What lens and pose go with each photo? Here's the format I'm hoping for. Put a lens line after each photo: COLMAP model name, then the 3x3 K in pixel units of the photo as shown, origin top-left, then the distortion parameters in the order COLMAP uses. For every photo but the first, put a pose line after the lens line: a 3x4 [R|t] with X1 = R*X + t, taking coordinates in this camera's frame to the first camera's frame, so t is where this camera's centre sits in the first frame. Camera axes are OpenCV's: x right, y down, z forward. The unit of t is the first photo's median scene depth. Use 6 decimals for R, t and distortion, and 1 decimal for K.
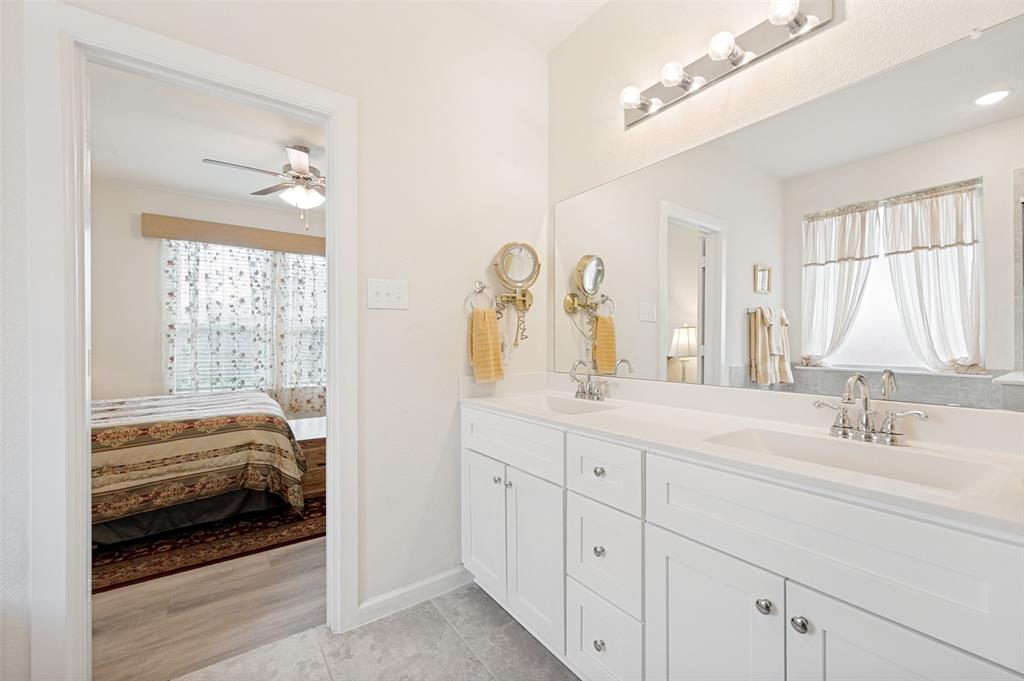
lens RADIAL K [[402.2, 0, 512.0], [0, 402.2, 340.5], [0, 0, 1]] dist [0.000408, 0.000240]
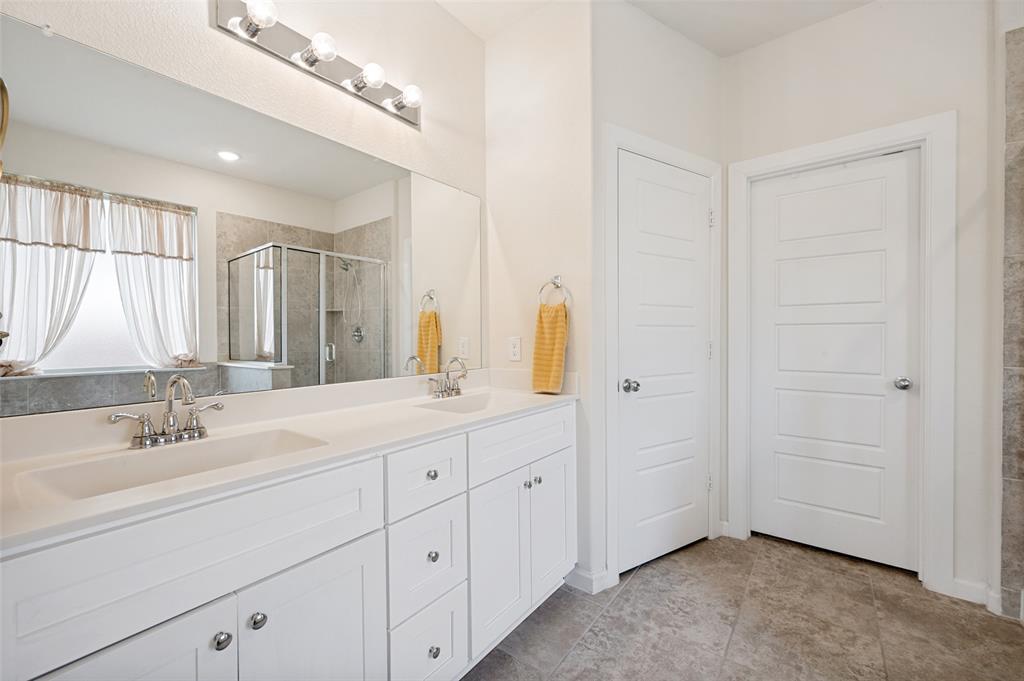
lens RADIAL K [[416.0, 0, 490.3], [0, 416.0, 340.2], [0, 0, 1]] dist [-0.000739, -0.000098]
pose [[-0.222643, -0.005466, 0.974885, -0.292889], [0.010589, 0.999912, 0.008025, 0.001201], [-0.974842, 0.012110, -0.222566, 0.410684]]
